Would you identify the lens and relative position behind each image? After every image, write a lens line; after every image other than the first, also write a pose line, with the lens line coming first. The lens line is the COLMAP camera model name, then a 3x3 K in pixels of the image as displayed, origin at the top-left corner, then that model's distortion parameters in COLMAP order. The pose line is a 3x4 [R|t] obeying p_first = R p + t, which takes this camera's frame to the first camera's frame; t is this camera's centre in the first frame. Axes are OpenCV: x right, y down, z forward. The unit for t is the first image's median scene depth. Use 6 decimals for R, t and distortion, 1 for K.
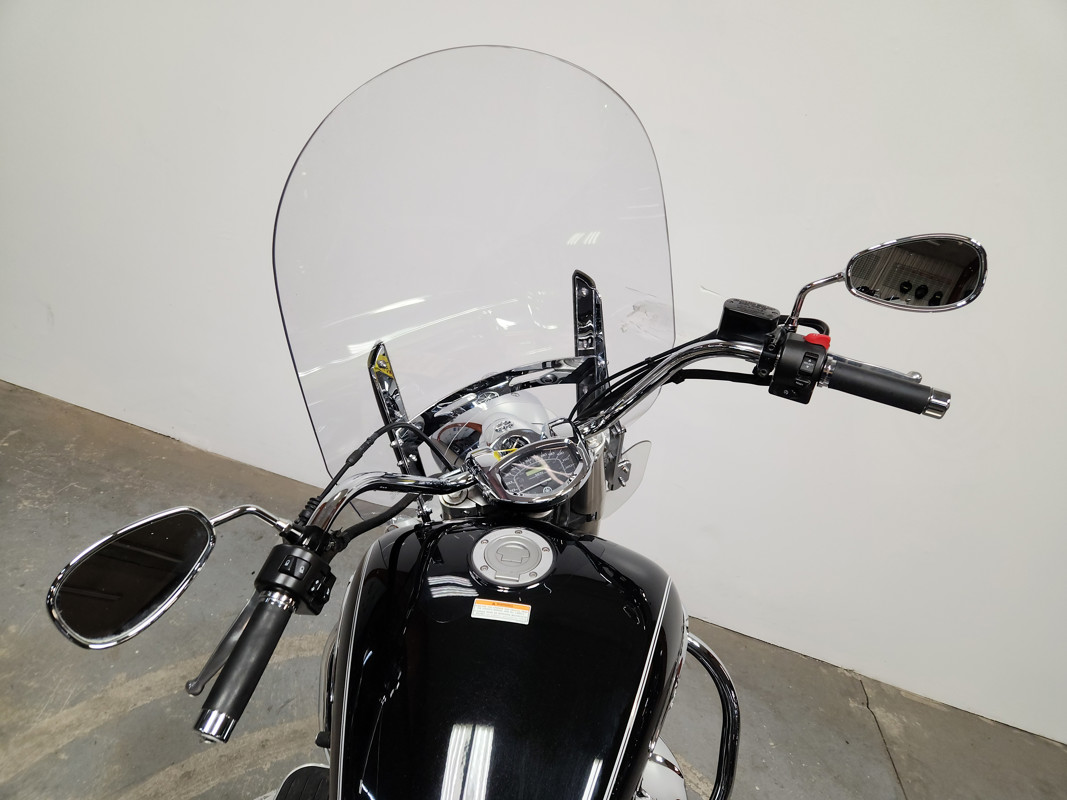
lens RADIAL K [[721.5, 0, 533.5], [0, 721.5, 400.0], [0, 0, 1]] dist [0.070683, -0.079676]
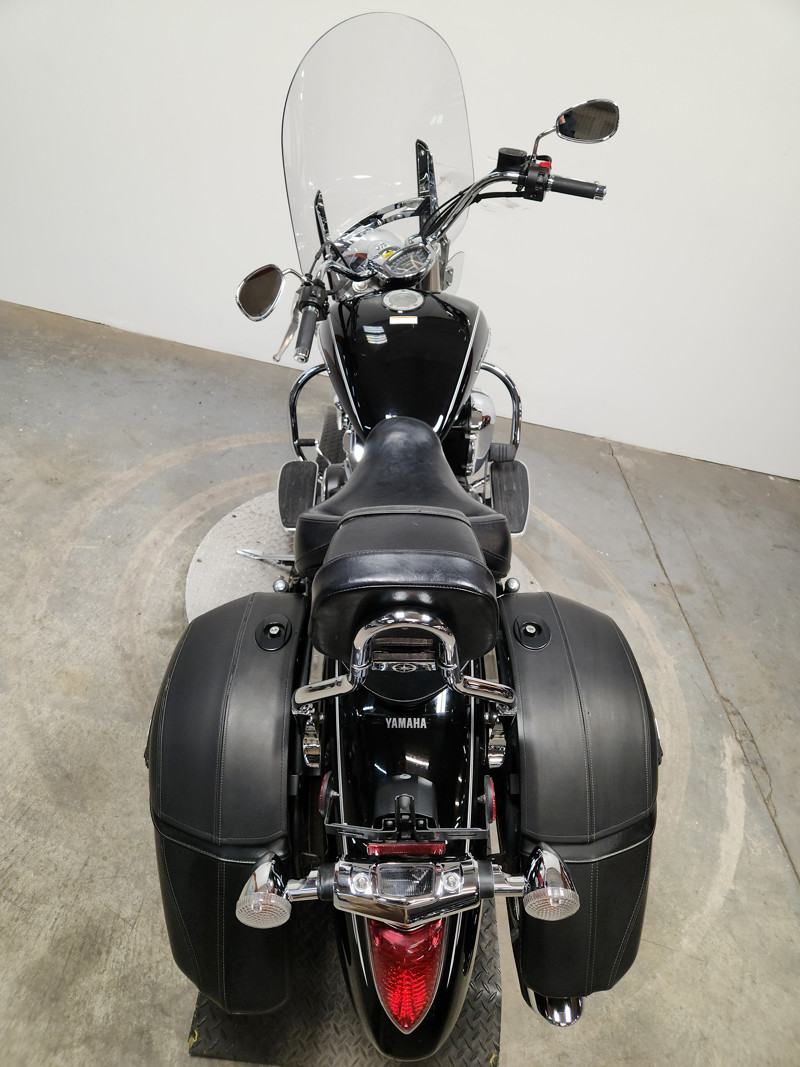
lens RADIAL K [[721.5, 0, 400.0], [0, 721.5, 533.5], [0, 0, 1]] dist [0.070683, -0.079676]
pose [[0.989689, -0.126715, 0.066774, -0.211832], [0.103794, 0.955740, 0.275296, 0.231557], [-0.098703, -0.265527, 0.959038, -0.923887]]
